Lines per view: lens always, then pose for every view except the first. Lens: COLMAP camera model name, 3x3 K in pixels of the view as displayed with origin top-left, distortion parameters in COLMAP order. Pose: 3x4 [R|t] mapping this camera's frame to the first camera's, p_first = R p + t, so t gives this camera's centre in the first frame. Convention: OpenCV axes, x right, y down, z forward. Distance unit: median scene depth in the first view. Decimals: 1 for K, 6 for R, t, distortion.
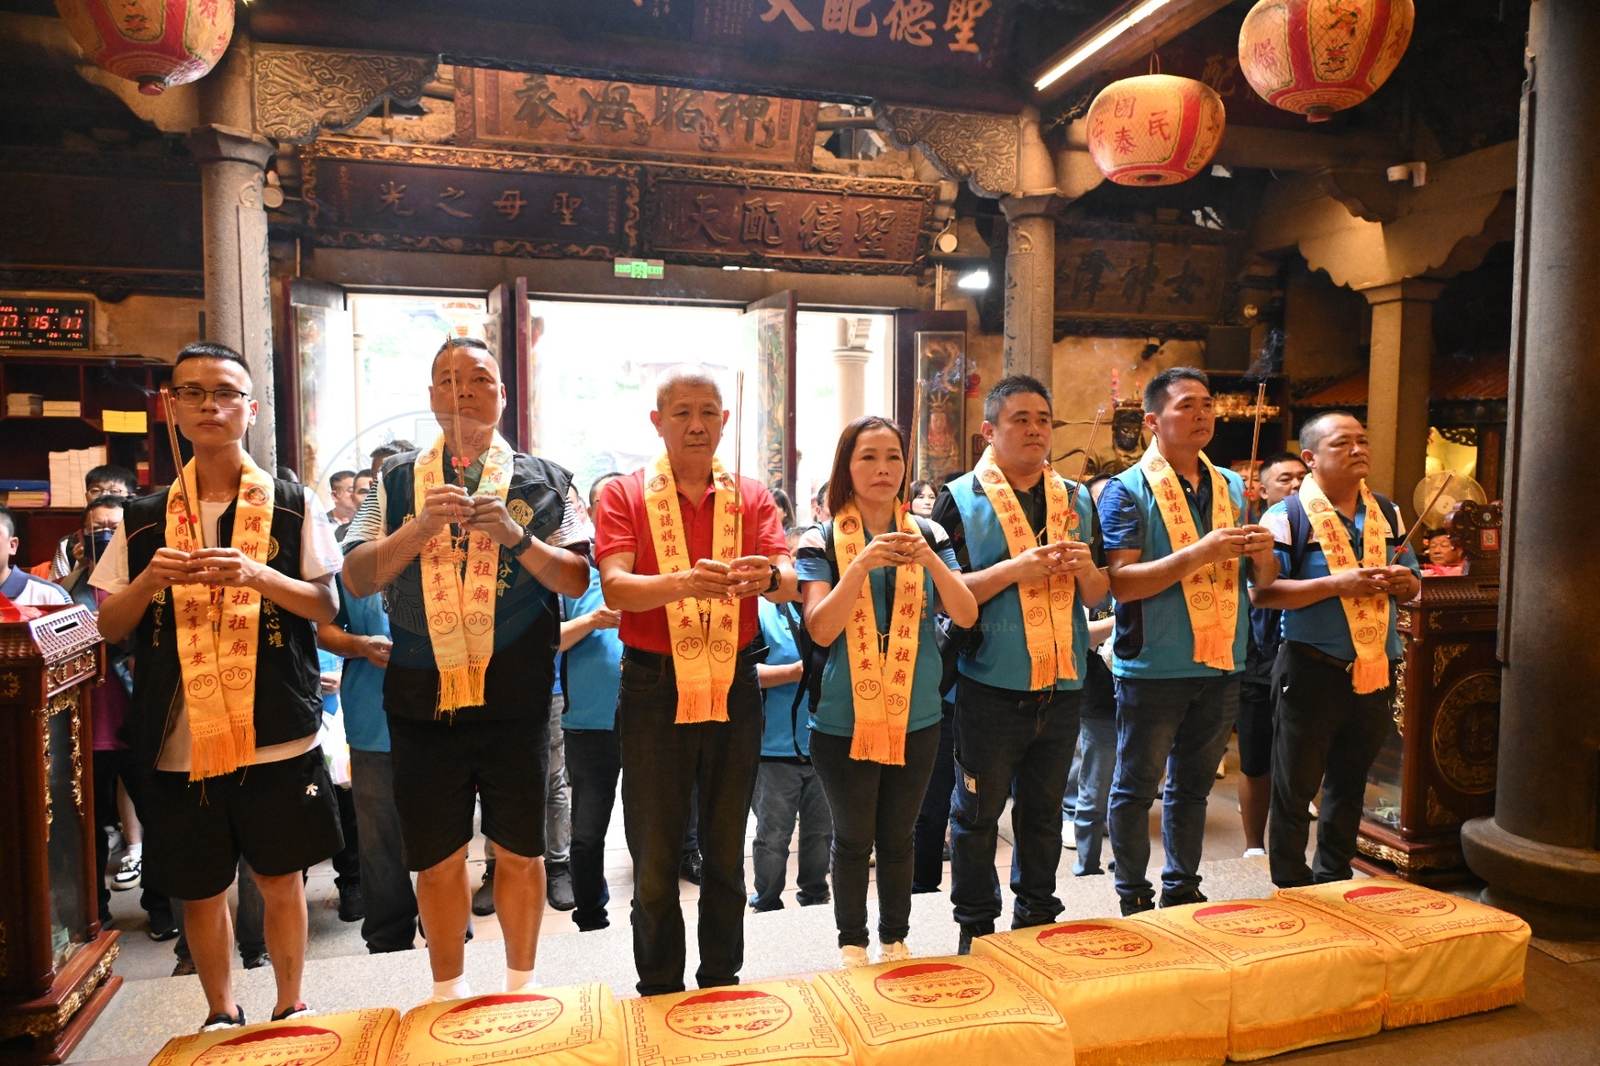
lens RADIAL K [[1077.1, 0, 800.0], [0, 1077.1, 533.0], [0, 0, 1]] dist [0.000339, -0.003506]
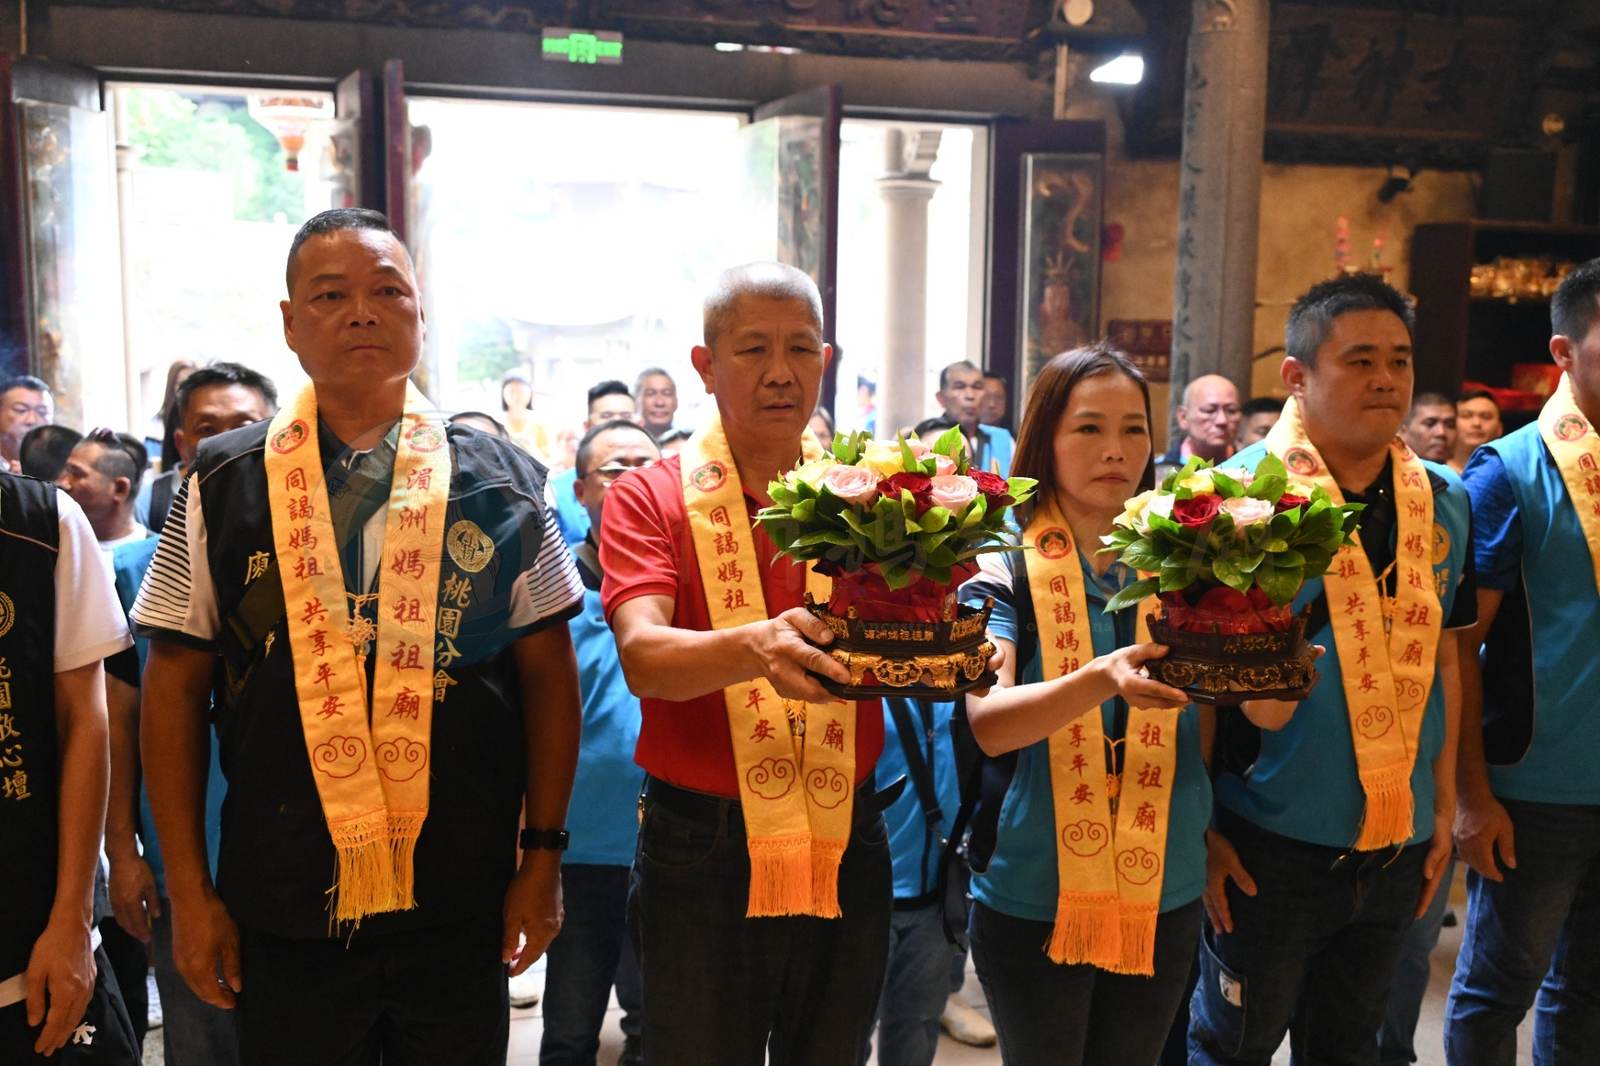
lens RADIAL K [[1604.2, 0, 800.0], [0, 1604.2, 533.0], [0, 0, 1]] dist [0.011213, -0.008459]
pose [[0.999864, 0.008391, 0.014187, -0.037401], [-0.009228, 0.998154, 0.060026, -0.025436], [-0.013658, -0.060149, 0.998096, 0.069787]]
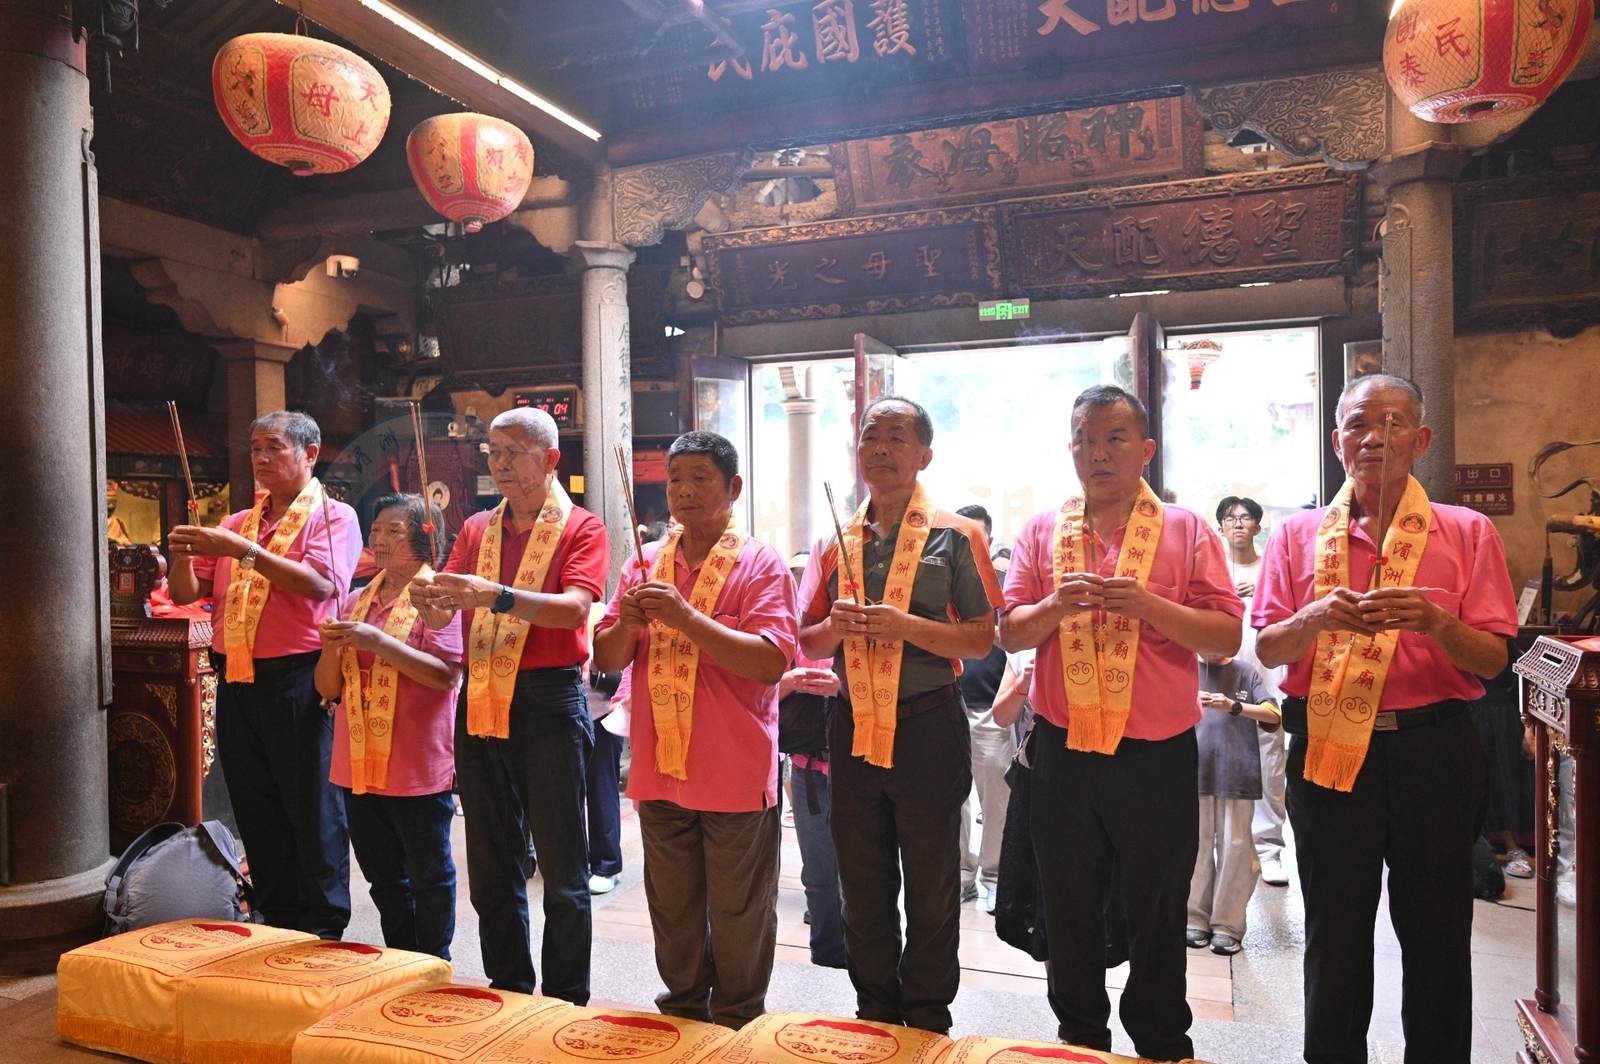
lens RADIAL K [[1121.8, 0, 798.0], [0, 1121.8, 532.2], [0, 0, 1]] dist [0.006542, 0.001379]
pose [[0.810014, -0.008082, -0.586355, 0.303642], [-0.024512, 0.998564, -0.047626, 0.006861], [0.585899, 0.052951, 0.808653, 0.089965]]
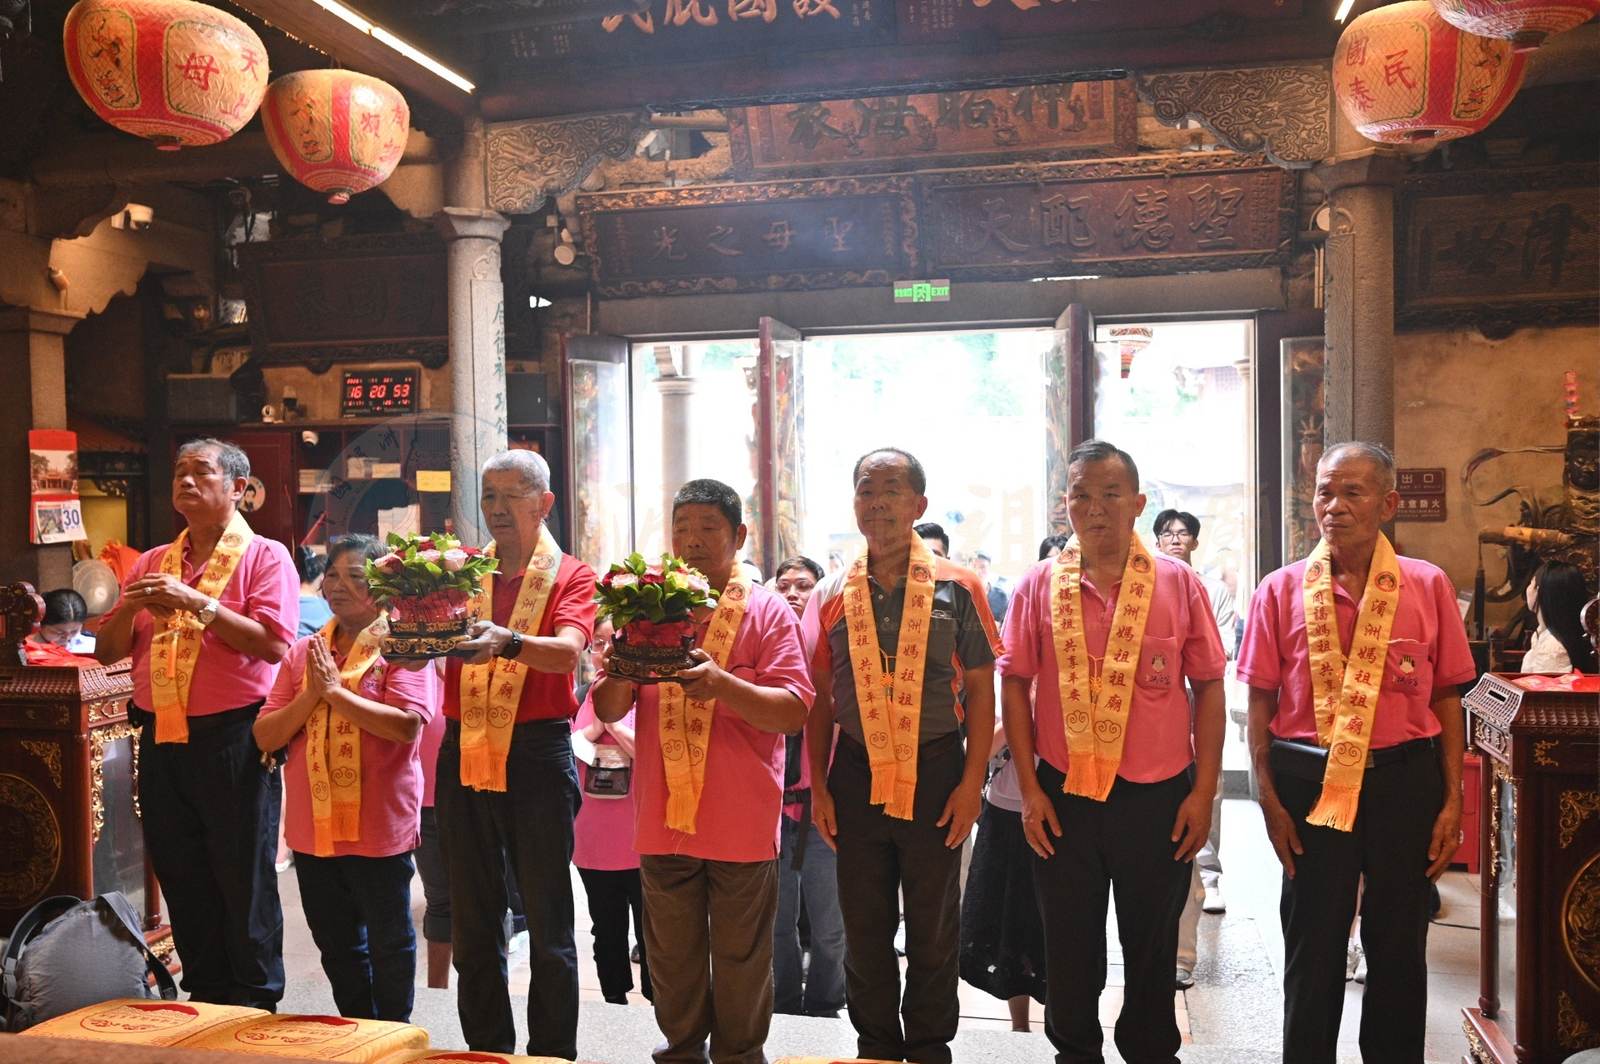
lens RADIAL K [[1371.9, 0, 800.0], [0, 1371.9, 532.0], [0, 0, 1]] dist [0.008113, 0.004347]
pose [[0.882383, -0.000916, -0.470532, 0.298866], [-0.015980, 0.999363, -0.031912, -0.014380], [0.470261, 0.035678, 0.881806, -0.019586]]
